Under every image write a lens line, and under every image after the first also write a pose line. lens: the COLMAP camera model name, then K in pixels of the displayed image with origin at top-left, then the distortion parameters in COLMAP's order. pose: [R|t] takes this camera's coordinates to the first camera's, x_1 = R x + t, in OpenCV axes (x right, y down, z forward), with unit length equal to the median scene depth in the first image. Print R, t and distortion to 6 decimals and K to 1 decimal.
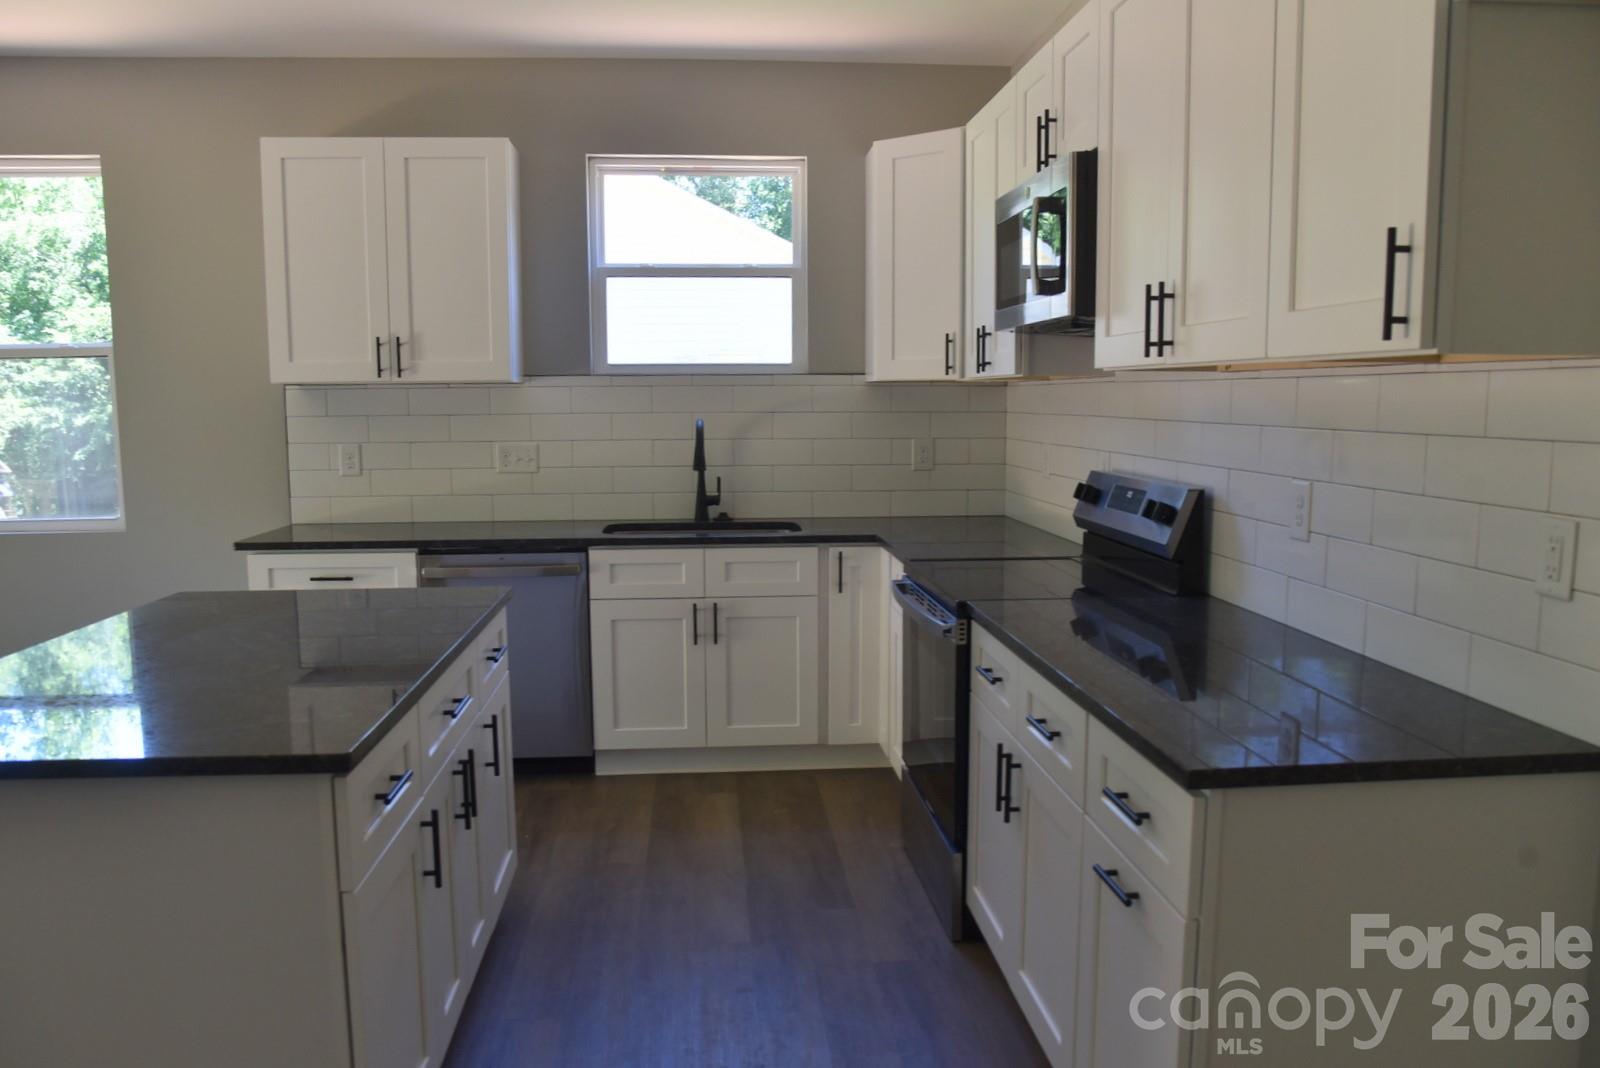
lens RADIAL K [[1211.5, 0, 800.0], [0, 1211.5, 534.0], [0, 0, 1]] dist [-0.079944, 0.001655]
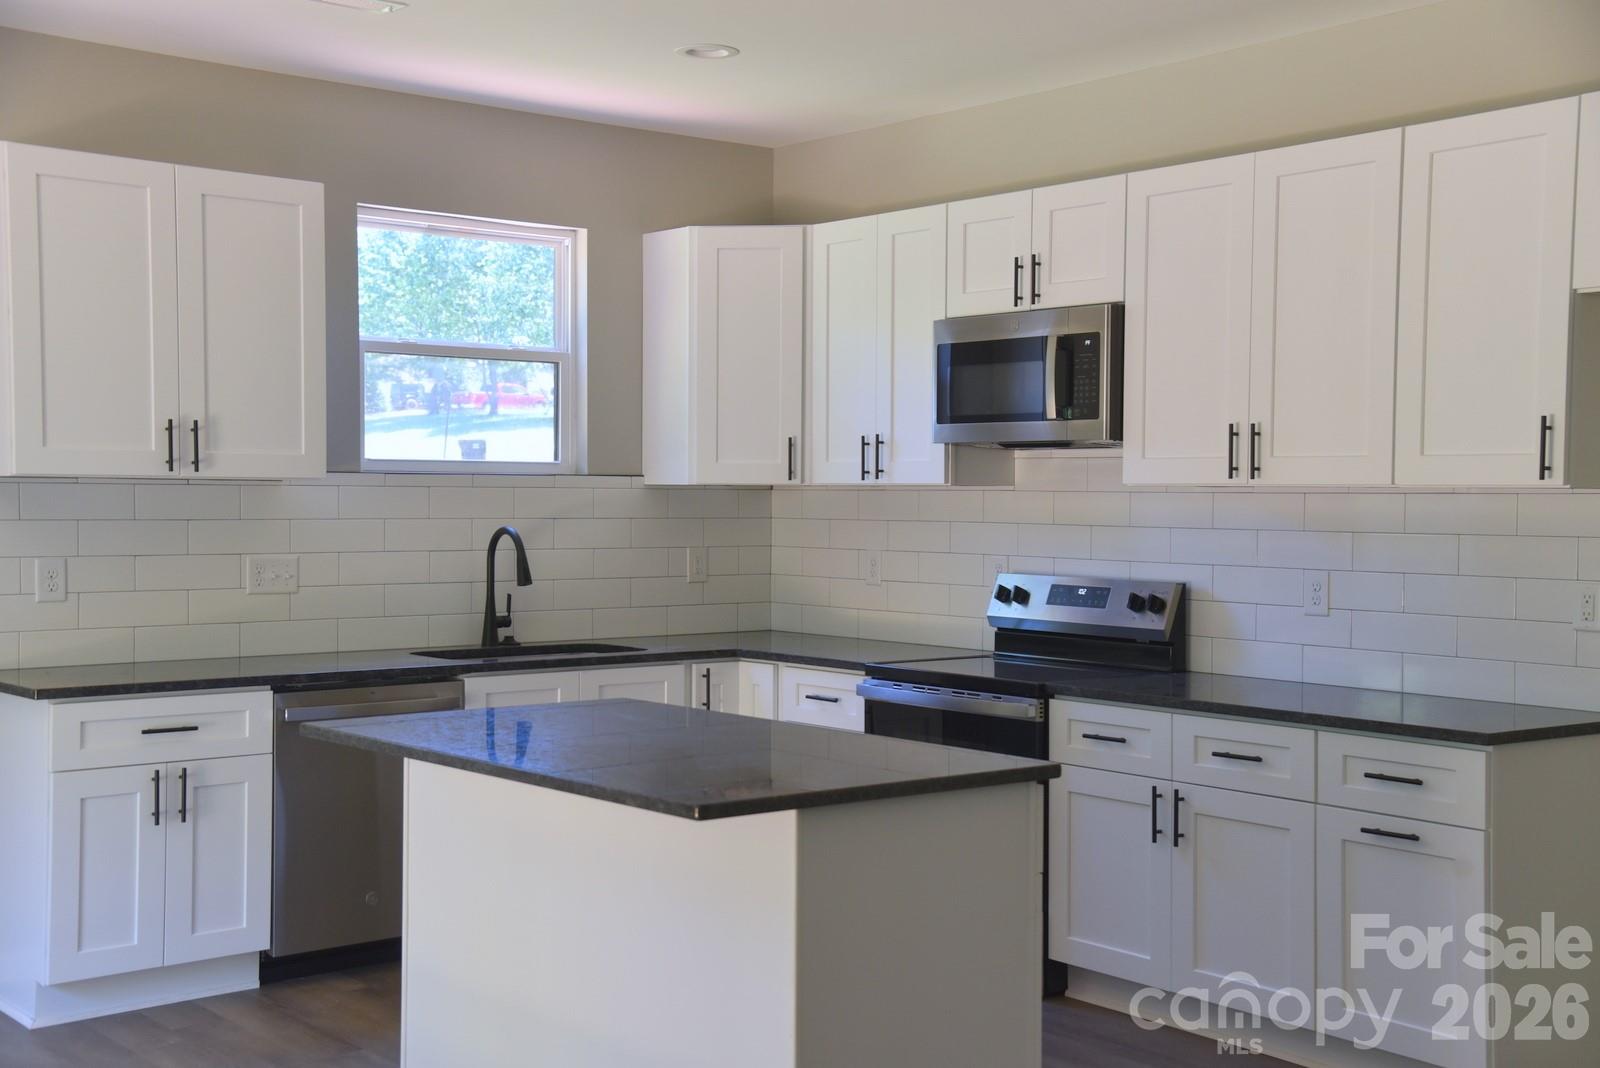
lens RADIAL K [[2004.5, 0, 800.0], [0, 2004.5, 534.0], [0, 0, 1]] dist [0.179055, 0.039259]
pose [[0.825086, -0.002378, 0.565002, -0.764283], [0.053354, 0.995851, -0.073723, 0.028890], [-0.562482, 0.090973, 0.821789, -0.310589]]
